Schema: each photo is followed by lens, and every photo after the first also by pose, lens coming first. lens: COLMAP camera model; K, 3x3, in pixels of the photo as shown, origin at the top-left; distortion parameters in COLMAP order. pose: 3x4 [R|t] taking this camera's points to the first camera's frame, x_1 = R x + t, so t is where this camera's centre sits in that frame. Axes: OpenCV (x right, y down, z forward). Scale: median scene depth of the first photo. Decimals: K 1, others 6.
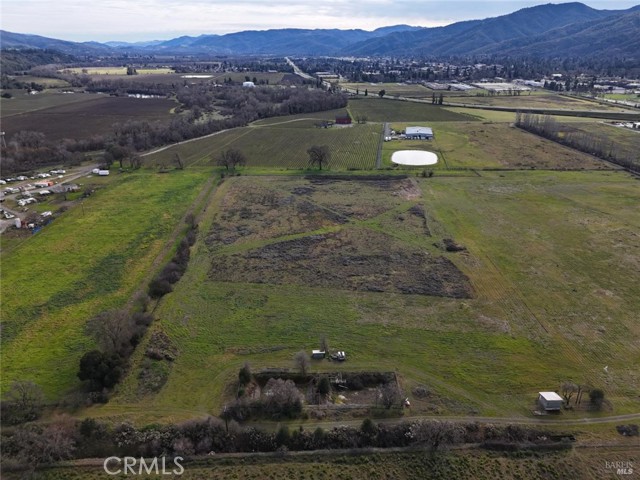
lens RADIAL K [[465.5, 0, 320.5], [0, 465.5, 239.5], [0, 0, 1]] dist [0.068198, -0.055552]
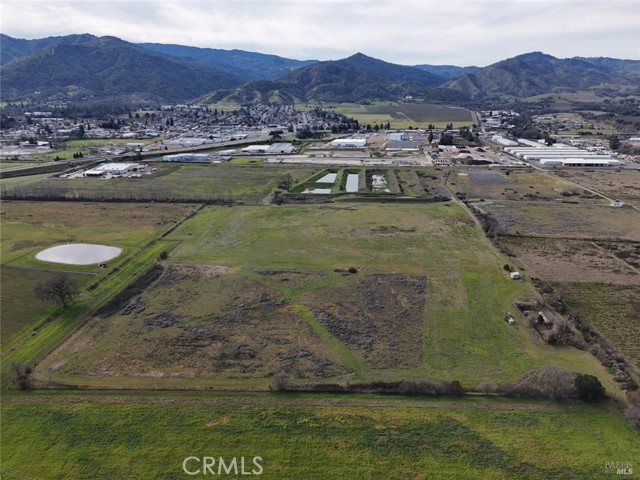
lens RADIAL K [[465.5, 0, 322.7], [0, 465.5, 242.7], [0, 0, 1]] dist [0.068198, -0.055552]
pose [[0.082423, -0.326727, 0.941518, -0.843109], [0.380600, 0.883445, 0.273256, -0.391875], [-0.921059, 0.335819, 0.197169, 0.649458]]
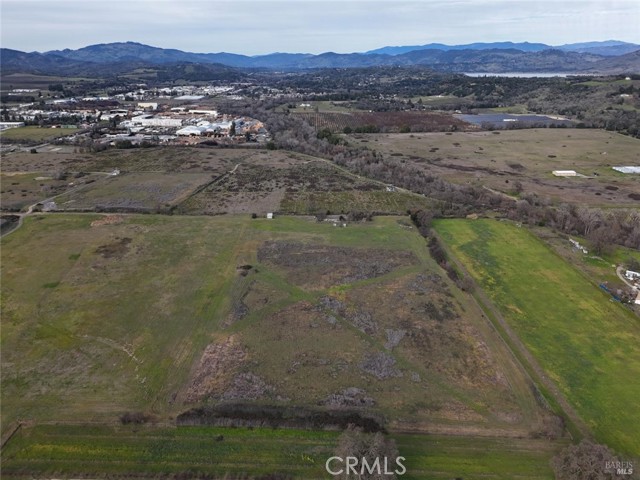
lens RADIAL K [[465.5, 0, 320.2], [0, 465.5, 236.0], [0, 0, 1]] dist [0.068198, -0.055552]
pose [[-0.999352, -0.019000, 0.030587, 0.031471], [0.006684, 0.736815, 0.676061, -0.783361], [-0.035382, 0.675827, -0.736211, 1.590390]]
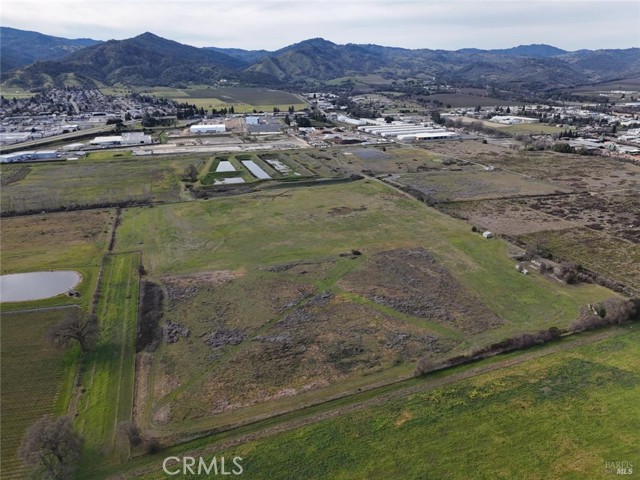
lens RADIAL K [[465.5, 0, 322.9], [0, 465.5, 238.7], [0, 0, 1]] dist [0.068198, -0.055552]
pose [[-0.332391, -0.330996, 0.883152, -0.765427], [0.359299, 0.821342, 0.443059, -0.566366], [-0.872021, 0.464585, -0.154081, 1.072947]]
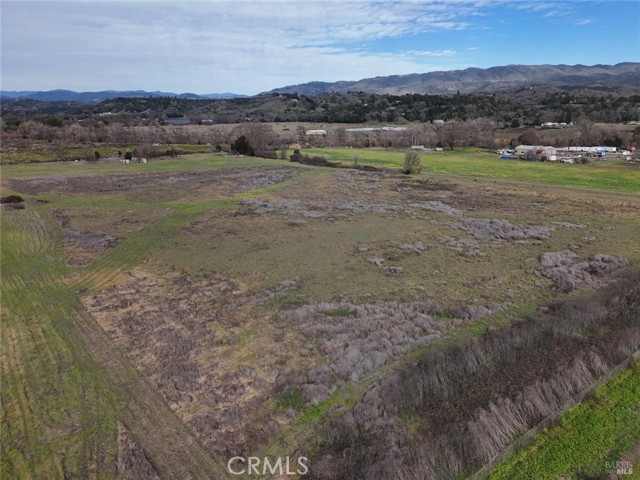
lens RADIAL K [[465.5, 0, 323.4], [0, 465.5, 242.5], [0, 0, 1]] dist [0.068198, -0.055552]
pose [[-0.782511, 0.162260, -0.601122, 0.286363], [-0.240868, 0.811390, 0.532568, -0.279300], [0.574159, 0.561532, -0.595838, 1.324035]]
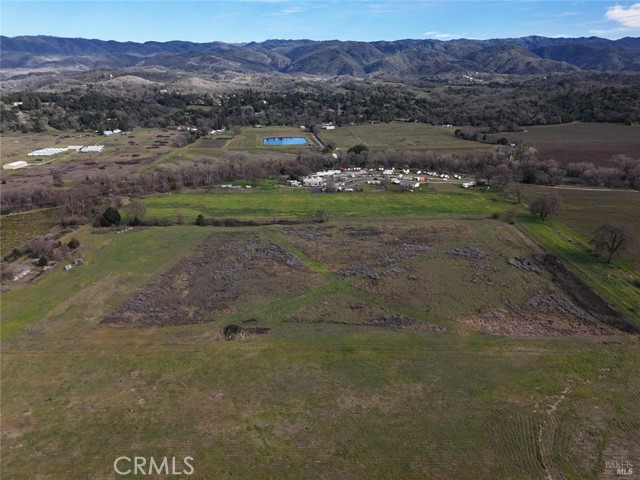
lens RADIAL K [[465.5, 0, 321.2], [0, 465.5, 239.5], [0, 0, 1]] dist [0.068198, -0.055552]
pose [[-0.023283, 0.315164, -0.948752, 0.765031], [-0.373641, 0.877494, 0.300662, -0.306711], [0.927281, 0.361492, 0.097327, 0.839279]]
